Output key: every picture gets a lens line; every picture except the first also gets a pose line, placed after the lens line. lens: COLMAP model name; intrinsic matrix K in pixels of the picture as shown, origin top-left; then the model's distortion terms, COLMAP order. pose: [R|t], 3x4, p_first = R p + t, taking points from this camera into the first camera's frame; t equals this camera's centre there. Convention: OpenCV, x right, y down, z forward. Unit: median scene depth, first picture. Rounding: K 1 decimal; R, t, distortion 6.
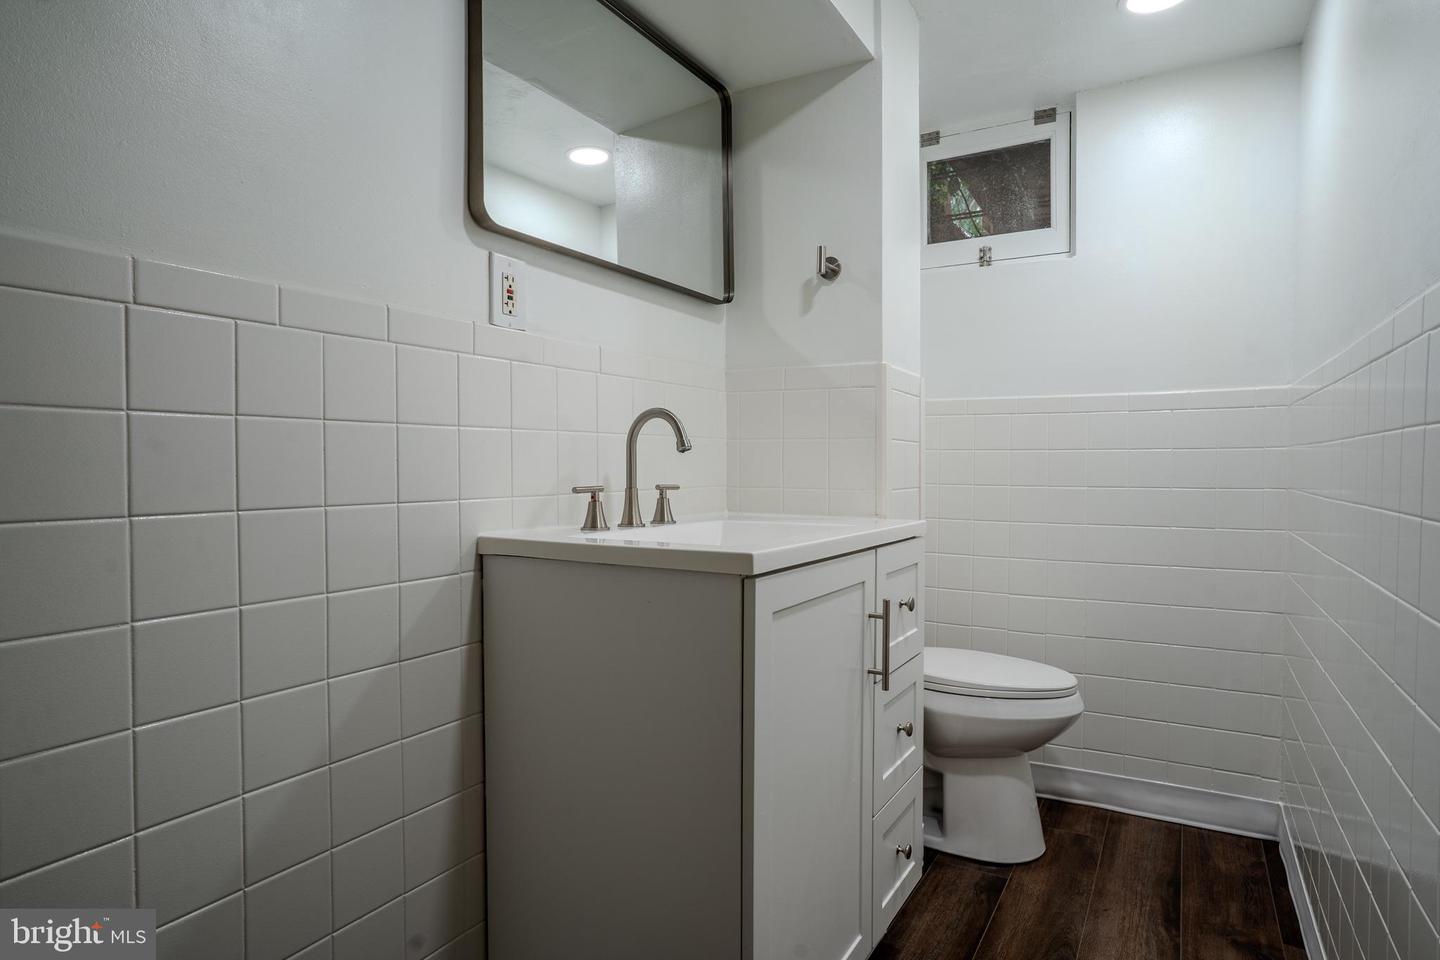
lens RADIAL K [[821.9, 0, 720.0], [0, 821.9, 480.0], [0, 0, 1]] dist [-0.030237, 0.000806]
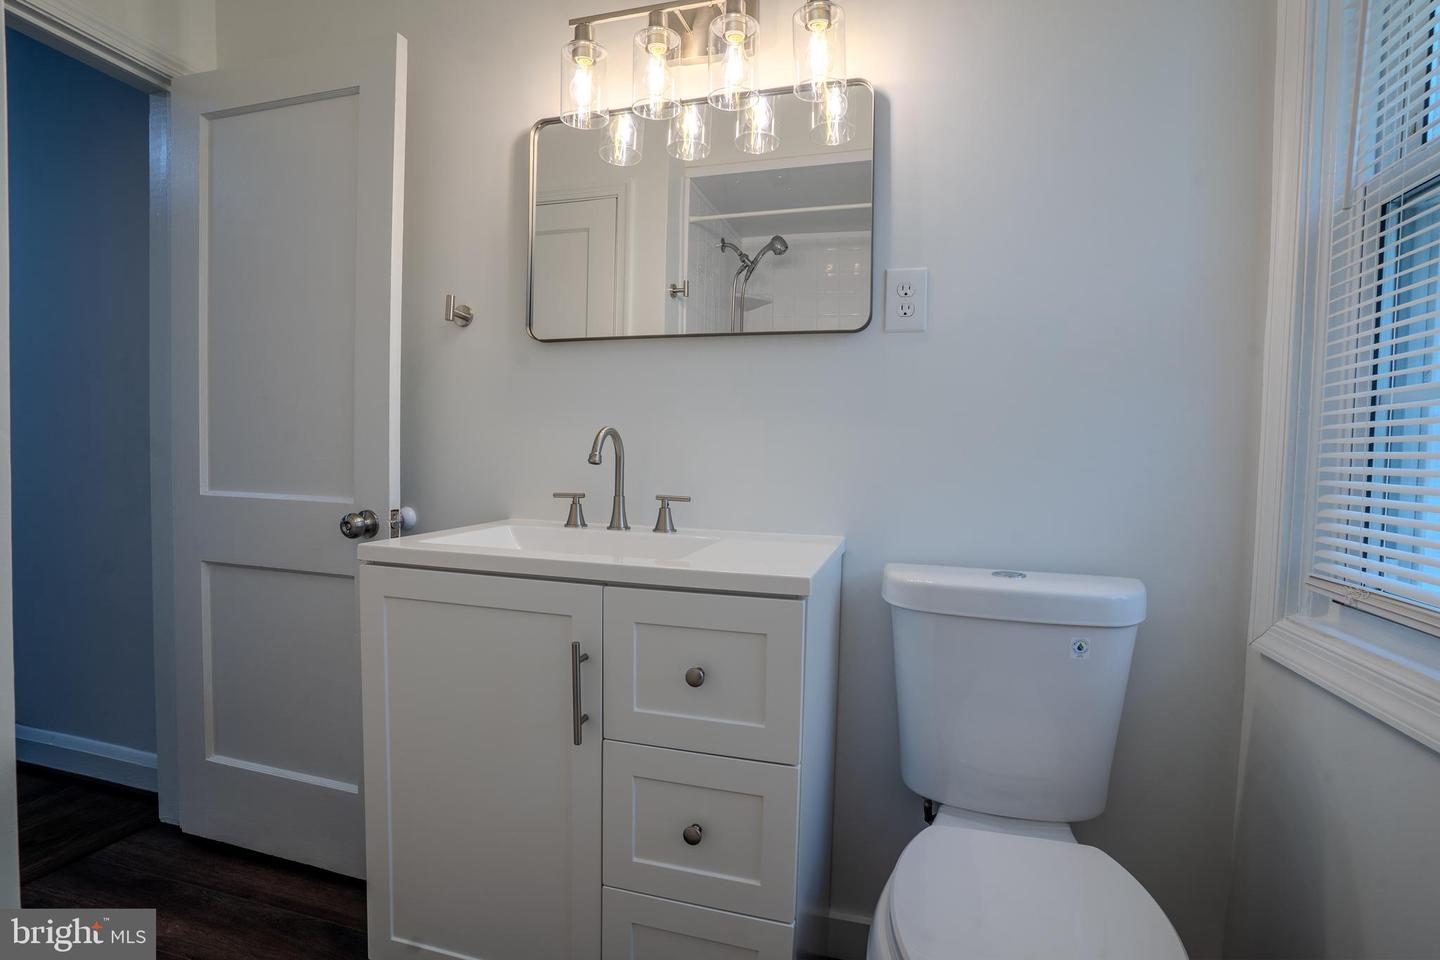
lens RADIAL K [[705.2, 0, 720.0], [0, 705.2, 480.0], [0, 0, 1]] dist [-0.069463, 0.031749]
pose [[0.232535, 0.038729, -0.971817, 0.935659], [-0.021521, 0.999167, 0.034670, -0.053327], [0.972350, 0.012853, 0.233175, 0.927392]]
